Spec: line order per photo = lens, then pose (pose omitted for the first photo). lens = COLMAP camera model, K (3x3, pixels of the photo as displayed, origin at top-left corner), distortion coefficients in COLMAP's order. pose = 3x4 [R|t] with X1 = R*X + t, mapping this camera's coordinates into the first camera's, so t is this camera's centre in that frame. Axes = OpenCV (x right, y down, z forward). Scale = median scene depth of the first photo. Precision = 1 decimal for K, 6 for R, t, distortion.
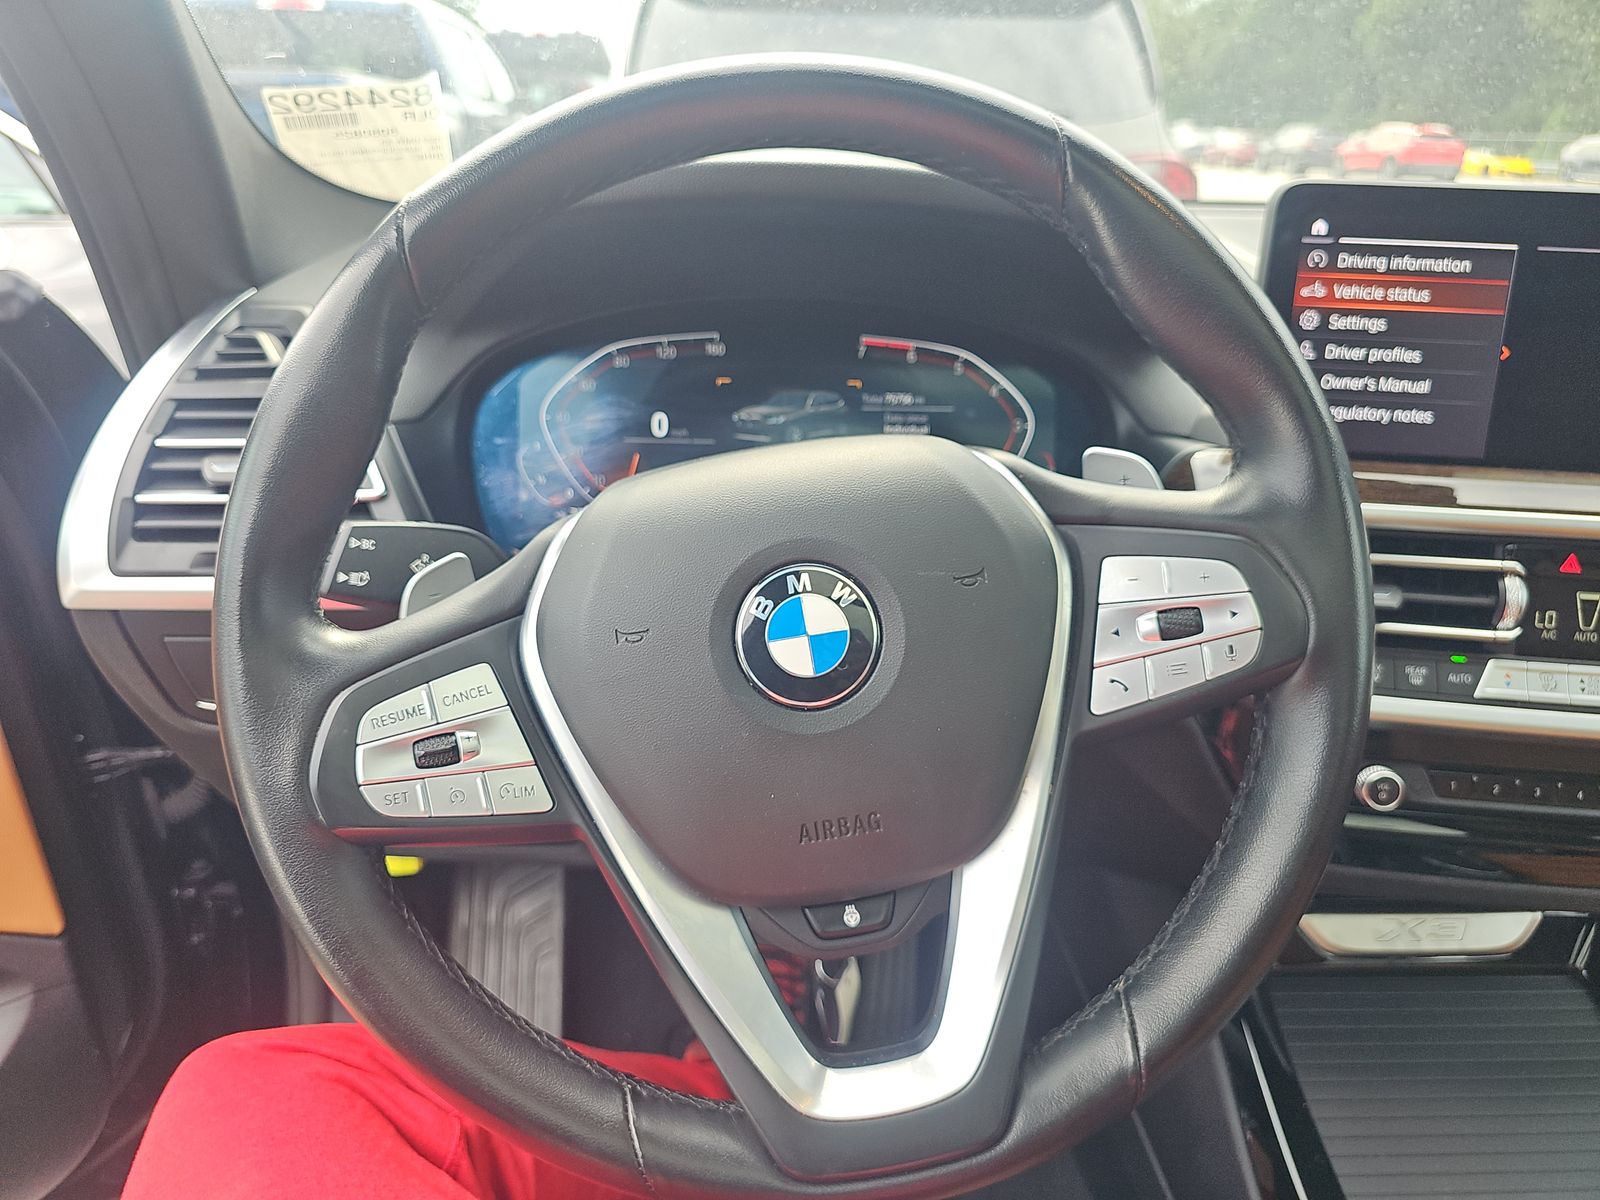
lens RADIAL K [[971.2, 0, 800.0], [0, 971.2, 600.0], [0, 0, 1]] dist [0.031331, -0.041640]
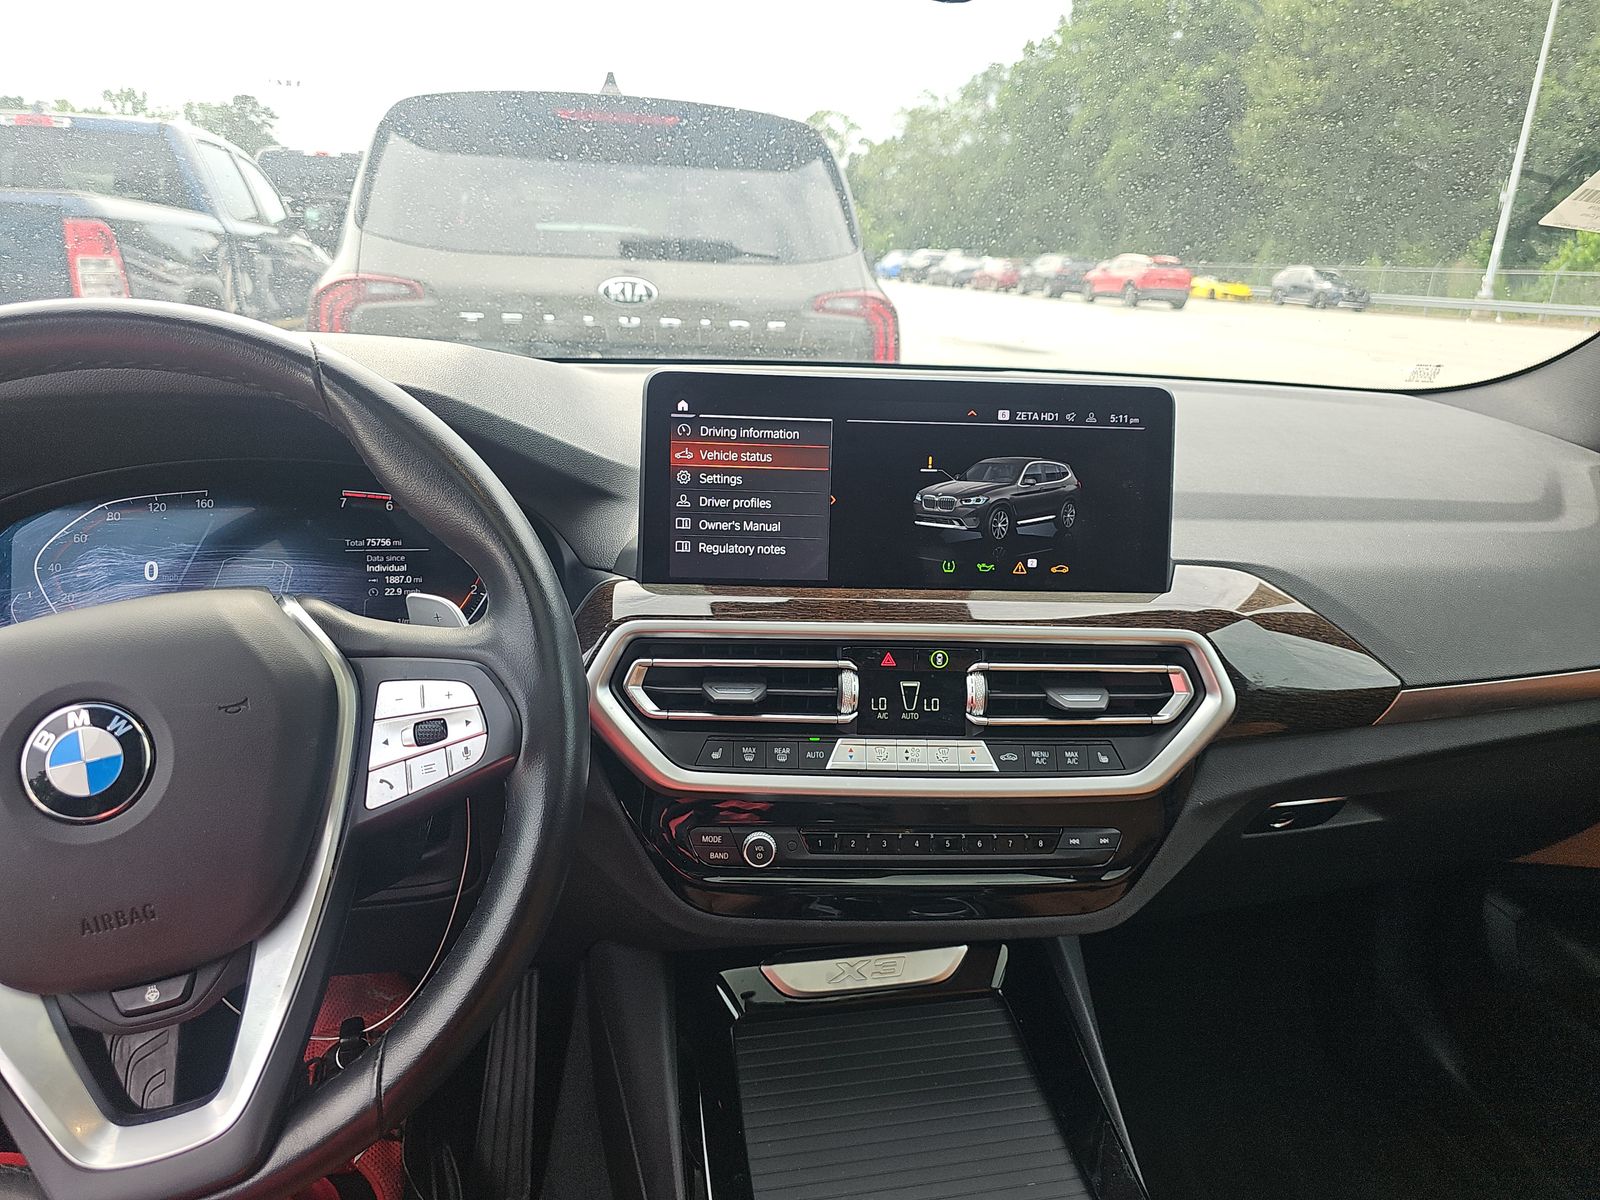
lens RADIAL K [[971.2, 0, 800.0], [0, 971.2, 600.0], [0, 0, 1]] dist [0.031331, -0.041640]
pose [[0.985382, -0.037718, 0.166134, 0.460067], [0.054115, 0.993977, -0.095301, 0.000115], [-0.161539, 0.102898, 0.981487, -0.246892]]
